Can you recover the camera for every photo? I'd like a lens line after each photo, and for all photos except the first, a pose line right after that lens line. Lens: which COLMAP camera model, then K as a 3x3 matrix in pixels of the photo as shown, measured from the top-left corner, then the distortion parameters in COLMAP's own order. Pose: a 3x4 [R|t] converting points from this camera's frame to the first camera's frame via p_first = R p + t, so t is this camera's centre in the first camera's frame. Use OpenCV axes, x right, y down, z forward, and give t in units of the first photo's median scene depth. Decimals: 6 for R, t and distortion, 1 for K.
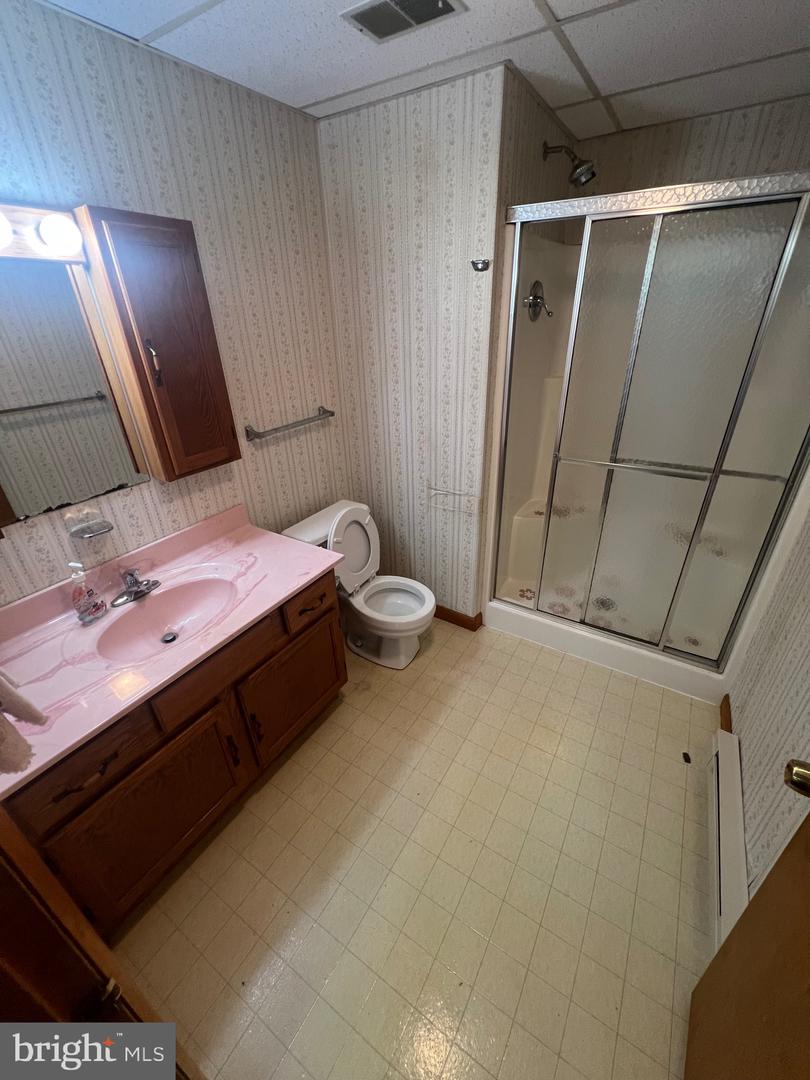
lens RADIAL K [[434.7, 0, 407.4], [0, 434.7, 537.0], [0, 0, 1]] dist [-0.003636, 0.000724]
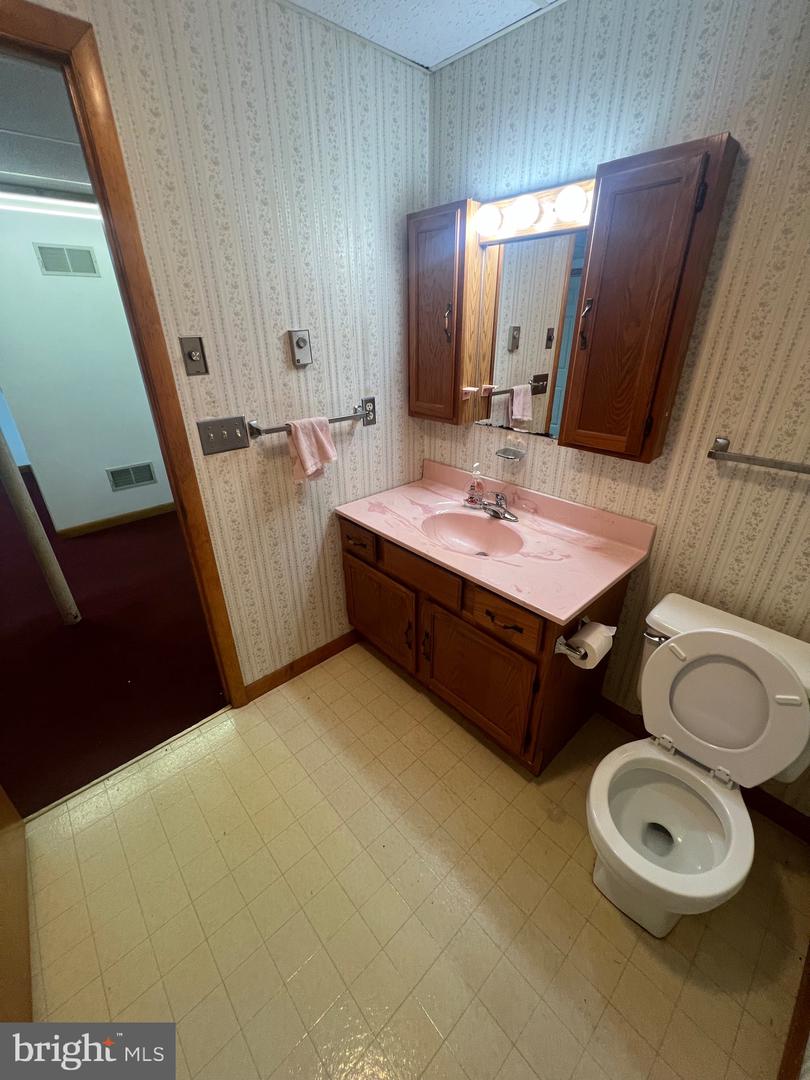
lens RADIAL K [[434.7, 0, 406.6], [0, 434.7, 537.6], [0, 0, 1]] dist [-0.003636, 0.000724]
pose [[-0.271862, 0.451608, -0.849789, 0.472277], [-0.433452, 0.730937, 0.527115, -0.323536], [0.859192, 0.511645, -0.002963, 0.745257]]
